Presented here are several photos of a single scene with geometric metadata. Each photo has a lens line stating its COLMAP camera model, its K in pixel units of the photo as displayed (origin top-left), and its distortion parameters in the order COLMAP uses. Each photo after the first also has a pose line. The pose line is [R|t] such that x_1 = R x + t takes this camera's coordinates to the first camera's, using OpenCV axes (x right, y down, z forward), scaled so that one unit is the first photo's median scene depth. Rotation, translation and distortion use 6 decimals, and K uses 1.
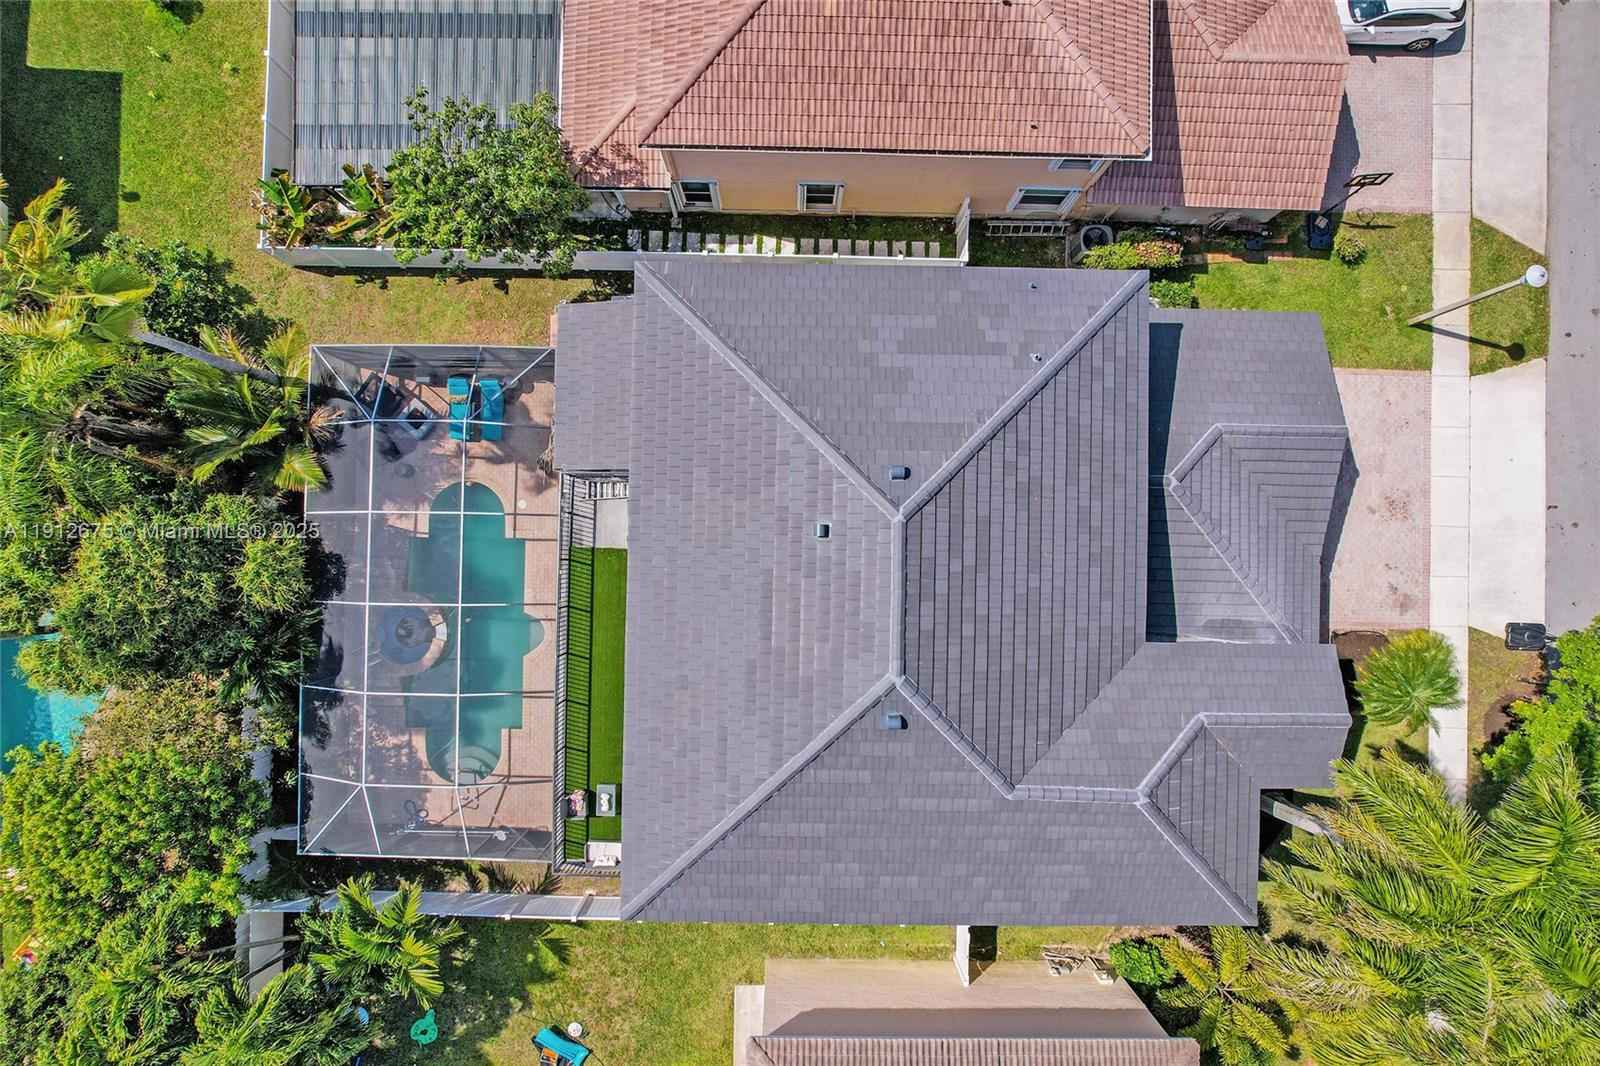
lens RADIAL K [[1024.4, 0, 797.6], [0, 1024.4, 535.4], [0, 0, 1]] dist [-0.072082, 0.065086]
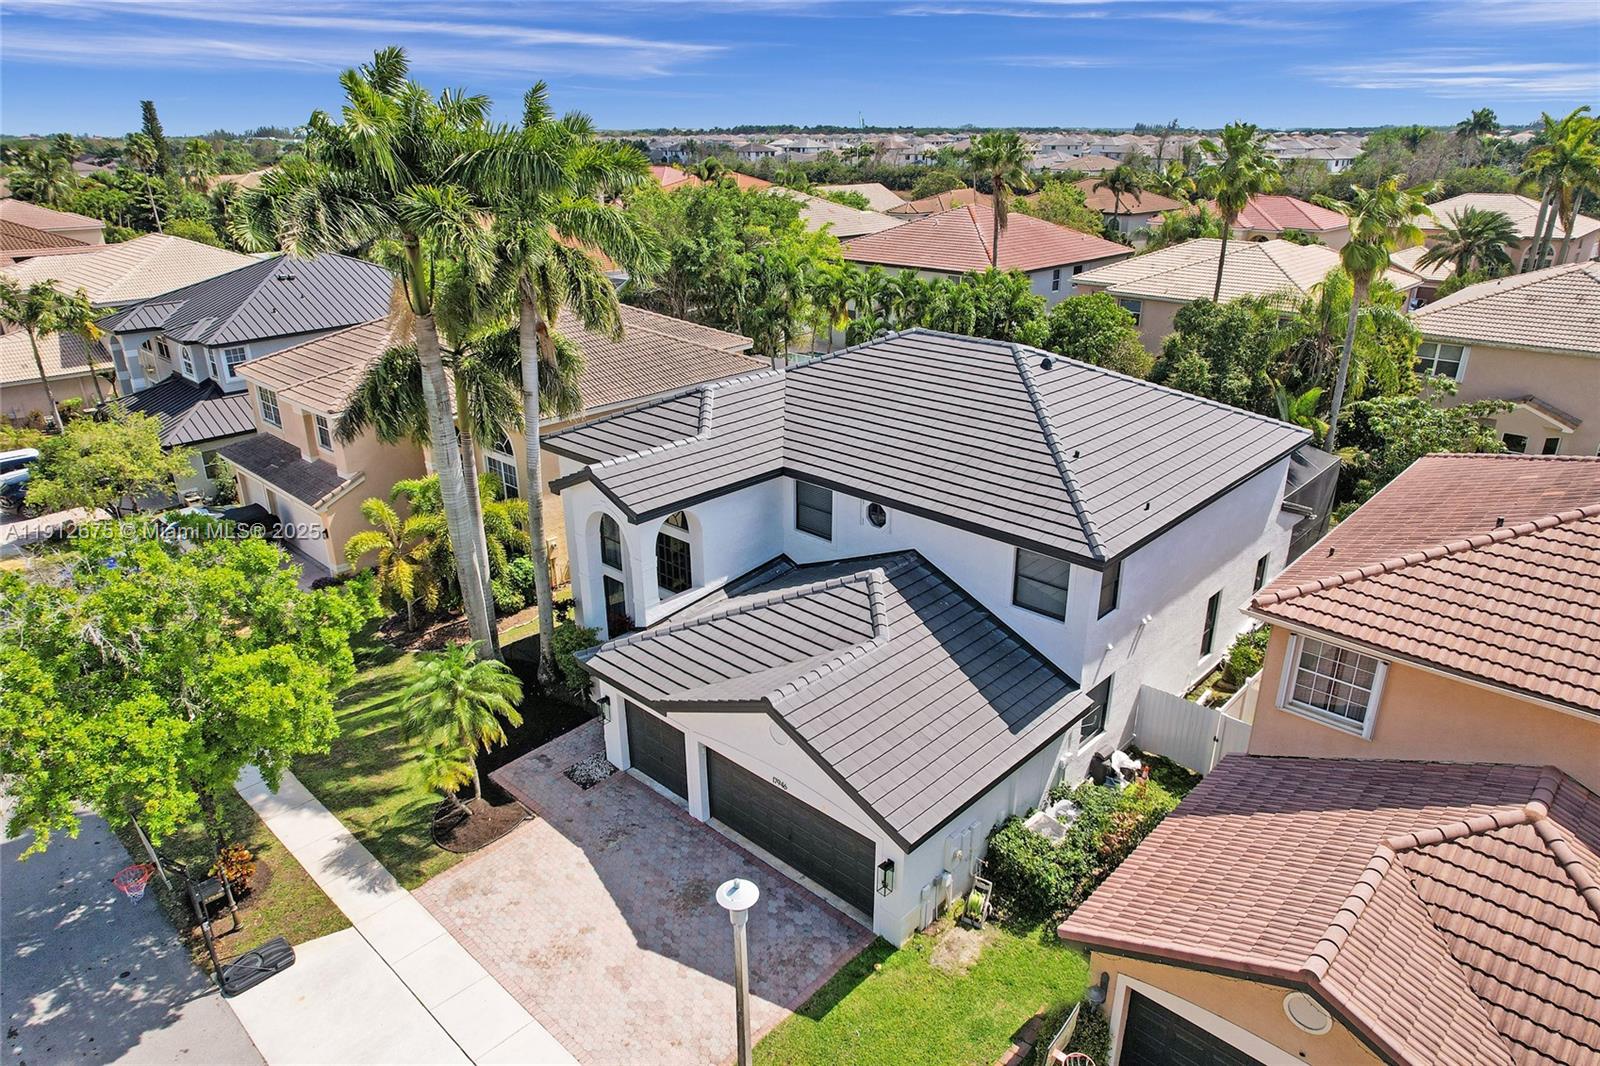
lens RADIAL K [[1024.4, 0, 797.6], [0, 1024.4, 535.4], [0, 0, 1]] dist [-0.072082, 0.065086]
pose [[-0.677095, 0.272658, -0.683521, 0.846217], [-0.735820, -0.237514, 0.634158, -0.468474], [0.010562, 0.932333, 0.361446, 0.534183]]
